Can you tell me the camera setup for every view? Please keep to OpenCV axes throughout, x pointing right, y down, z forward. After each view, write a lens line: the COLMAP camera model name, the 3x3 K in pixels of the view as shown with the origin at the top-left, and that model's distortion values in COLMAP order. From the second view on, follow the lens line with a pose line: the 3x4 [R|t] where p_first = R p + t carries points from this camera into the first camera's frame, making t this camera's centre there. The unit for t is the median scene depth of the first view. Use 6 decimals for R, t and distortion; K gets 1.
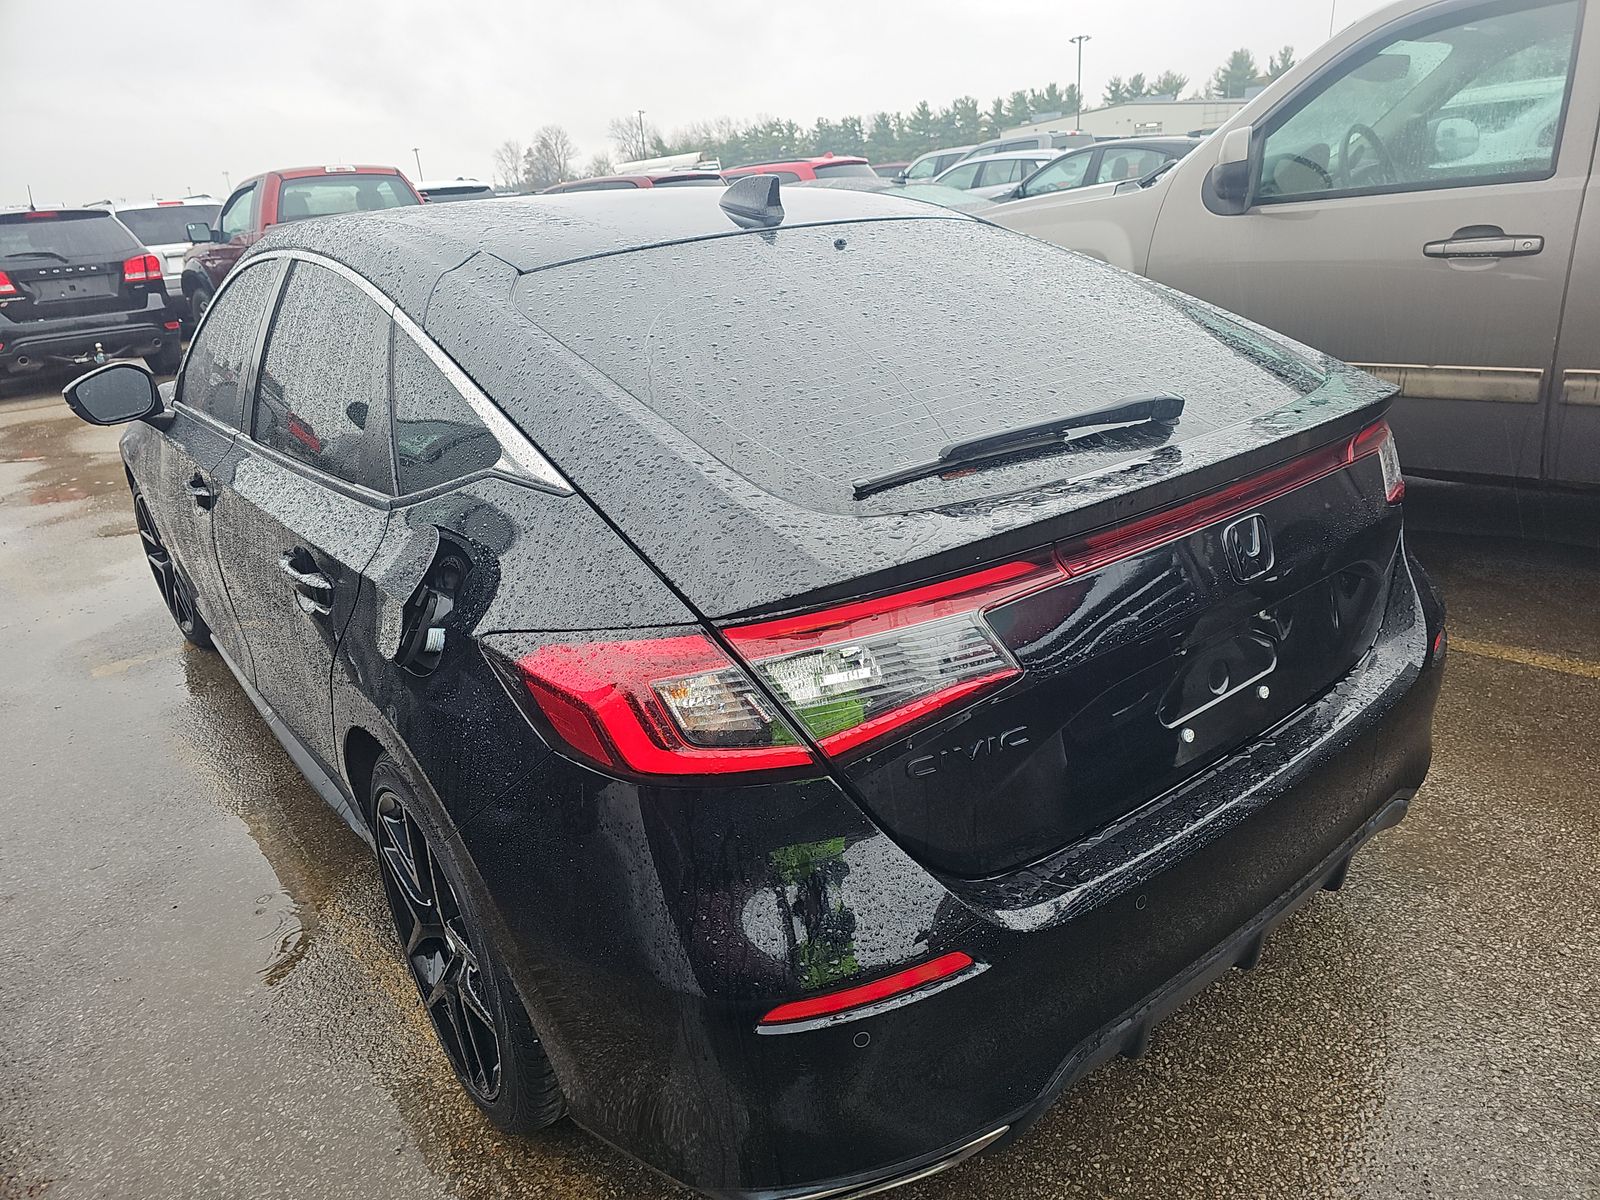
lens RADIAL K [[1070.4, 0, 814.7], [0, 1070.4, 609.2], [0, 0, 1]] dist [0.042197, -0.028243]
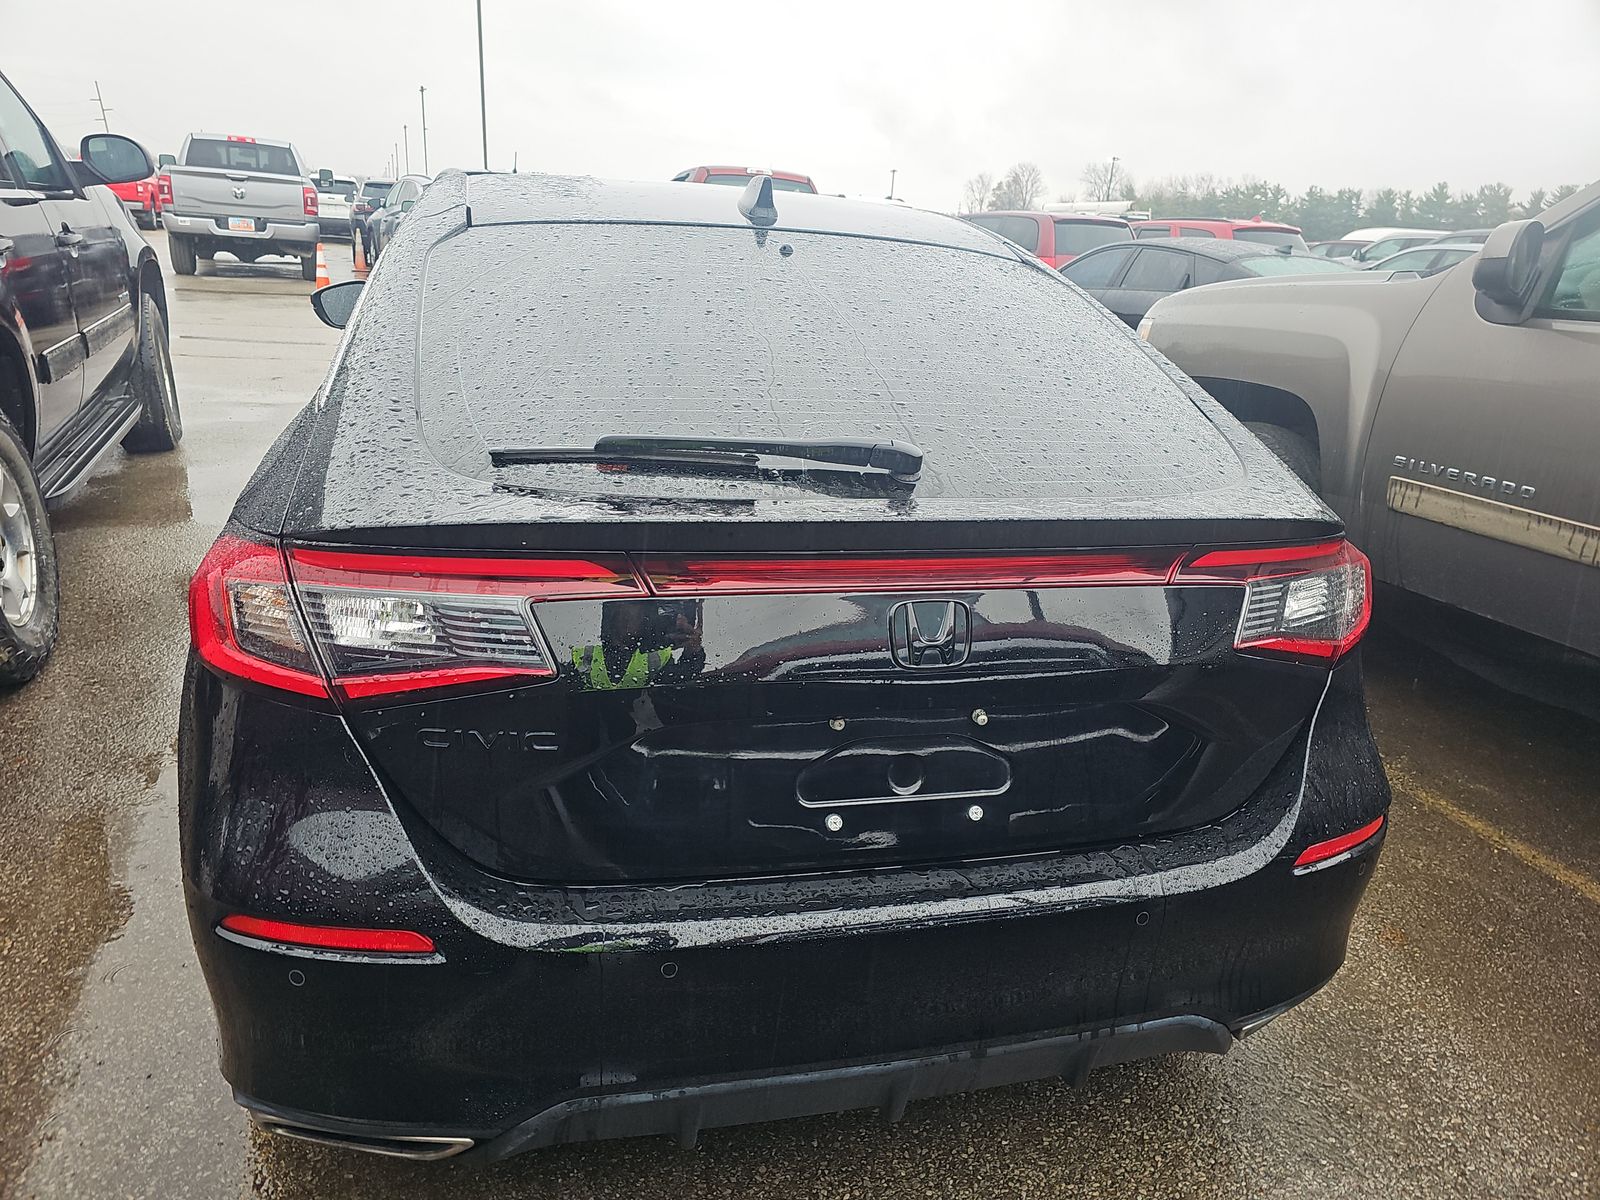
lens RADIAL K [[1070.4, 0, 800.2], [0, 1070.4, 601.9], [0, 0, 1]] dist [0.042197, -0.028243]
pose [[0.901721, 0.258309, -0.346663, 0.645852], [-0.271052, 0.962488, 0.012134, -0.068130], [0.336794, 0.083022, 0.937911, 0.164052]]
